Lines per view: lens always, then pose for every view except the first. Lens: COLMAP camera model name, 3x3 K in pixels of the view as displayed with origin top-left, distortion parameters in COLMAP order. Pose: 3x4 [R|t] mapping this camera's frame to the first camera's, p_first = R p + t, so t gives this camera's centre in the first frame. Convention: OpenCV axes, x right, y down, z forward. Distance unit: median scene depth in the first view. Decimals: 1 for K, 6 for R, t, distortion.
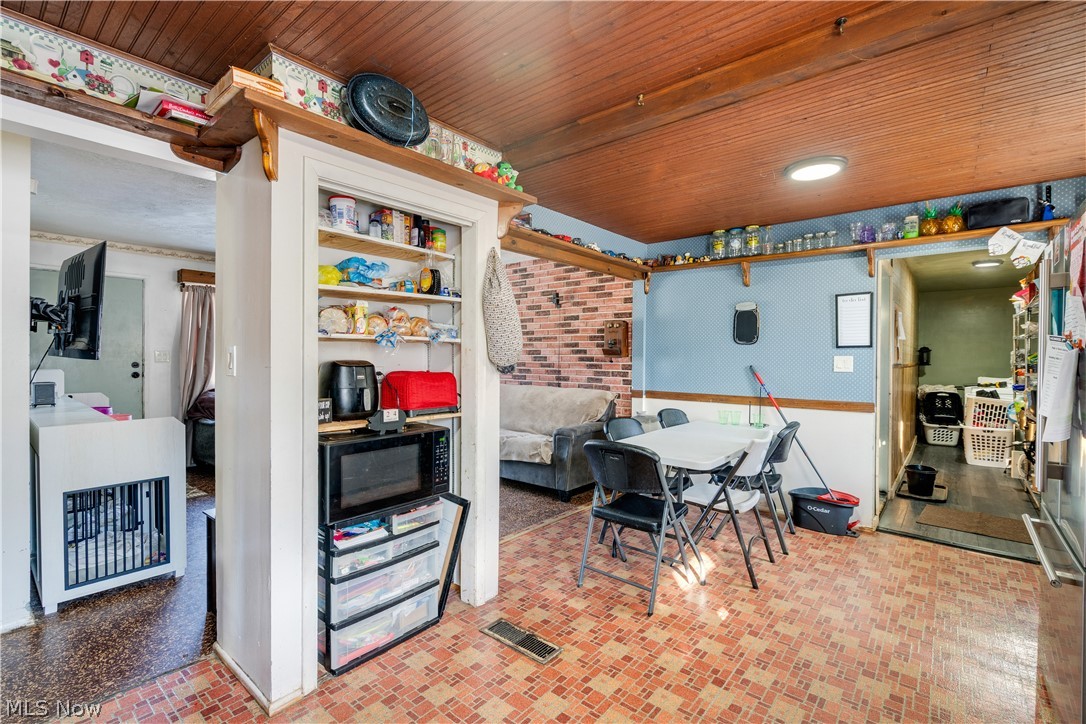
lens RADIAL K [[493.3, 0, 537.2], [0, 493.3, 365.0], [0, 0, 1]] dist [-0.015517, 0.005409]
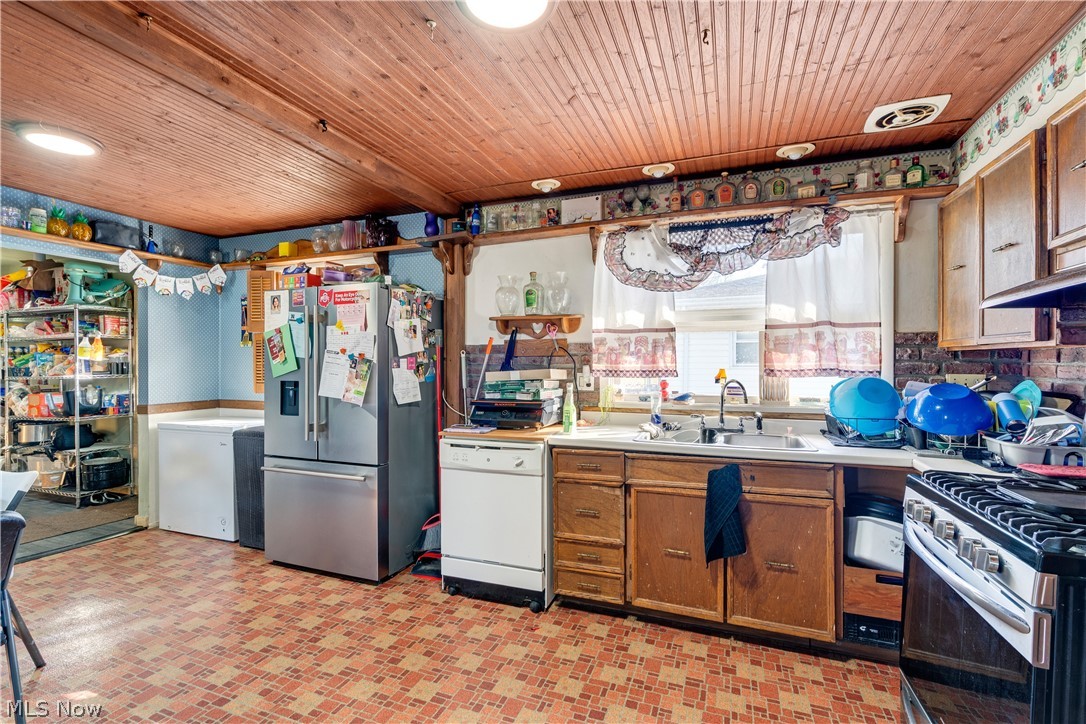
lens RADIAL K [[493.3, 0, 541.2], [0, 493.3, 365.0], [0, 0, 1]] dist [-0.015517, 0.005409]
pose [[-0.324816, -0.009193, 0.945733, -0.273038], [0.013160, 0.999812, 0.014239, -0.006538], [-0.945686, 0.017071, -0.324634, 0.264257]]
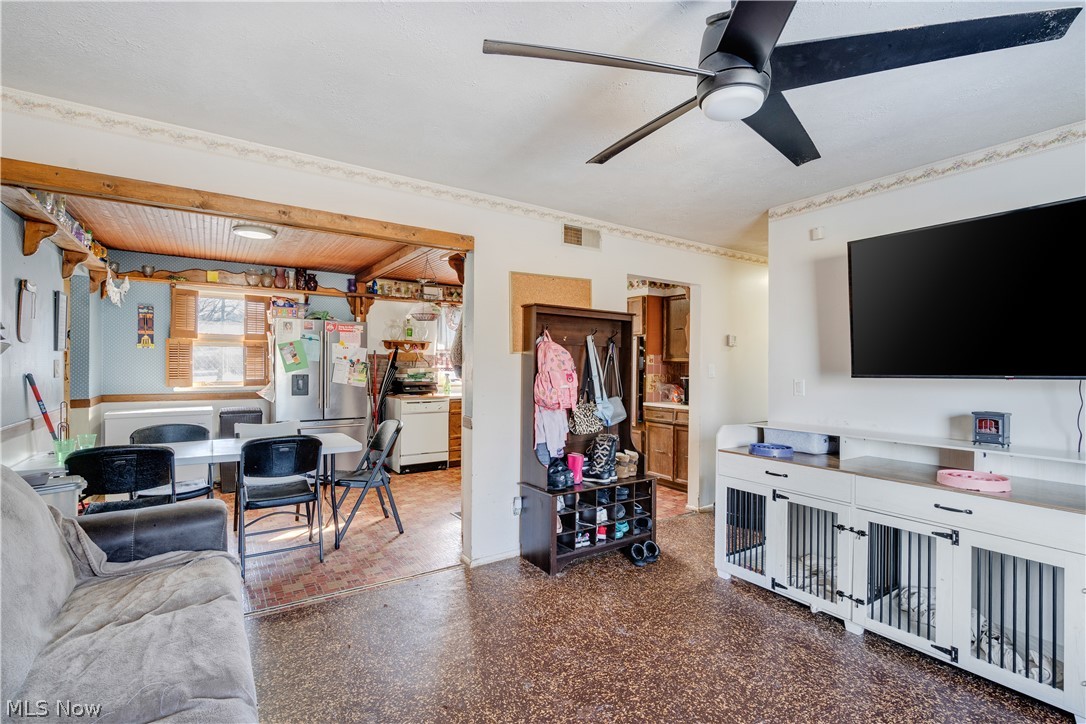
lens RADIAL K [[493.3, 0, 545.3], [0, 493.3, 368.5], [0, 0, 1]] dist [-0.015517, 0.005409]
pose [[-0.962445, -0.018530, 0.270844, -0.349862], [-0.012178, 0.999610, 0.025115, -0.025279], [-0.271203, 0.020874, -0.962296, 1.158905]]
